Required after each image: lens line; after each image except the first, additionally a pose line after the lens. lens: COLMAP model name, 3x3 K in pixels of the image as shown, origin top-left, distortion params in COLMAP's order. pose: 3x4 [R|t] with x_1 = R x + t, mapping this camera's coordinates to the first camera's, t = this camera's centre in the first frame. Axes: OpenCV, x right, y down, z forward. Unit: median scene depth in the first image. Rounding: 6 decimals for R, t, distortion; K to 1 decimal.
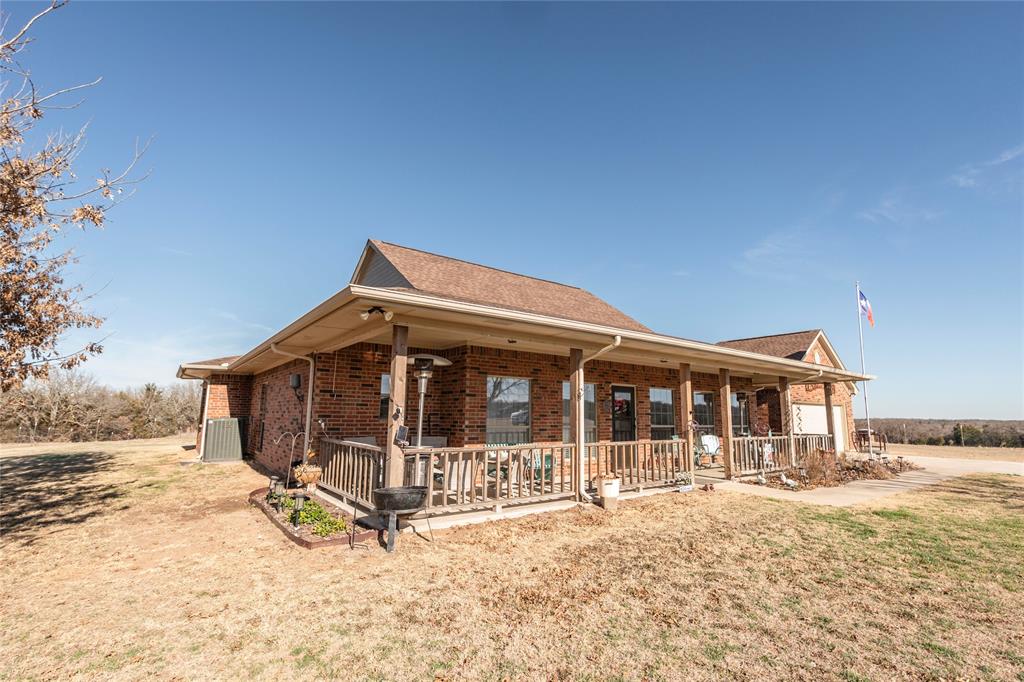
lens RADIAL K [[470.2, 0, 512.0], [0, 470.2, 341.0], [0, 0, 1]] dist [-0.000013, -0.000002]
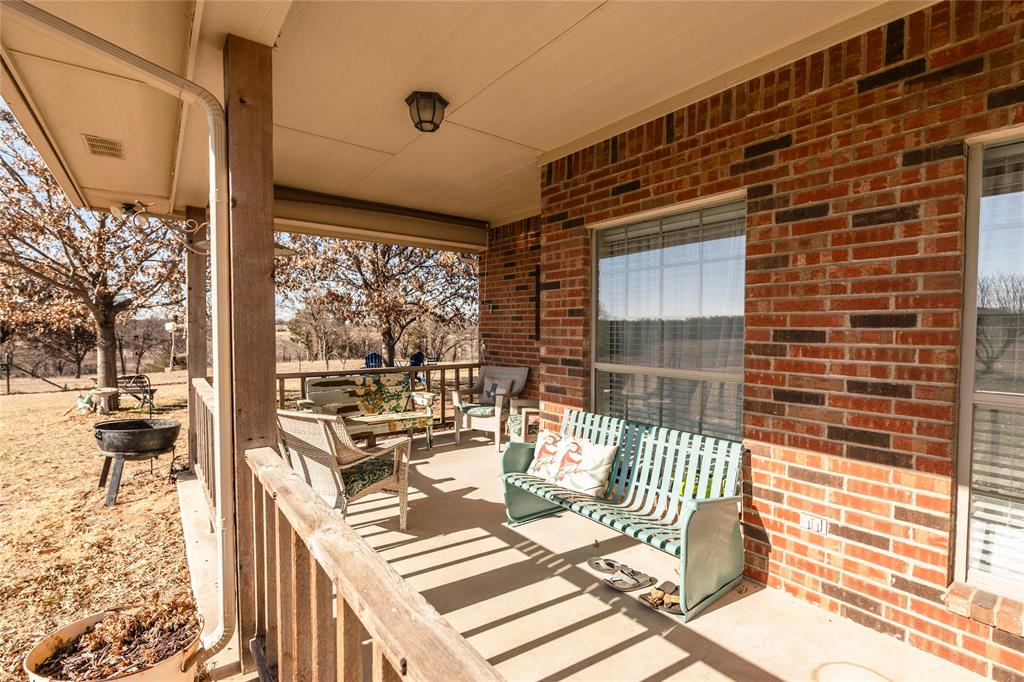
lens RADIAL K [[470.2, 0, 512.0], [0, 470.2, 341.0], [0, 0, 1]] dist [-0.000013, -0.000002]
pose [[0.017250, 0.013663, -0.999758, 0.326378], [0.153192, 0.988064, 0.016146, 0.151540], [0.988046, -0.153434, 0.014951, 0.956328]]
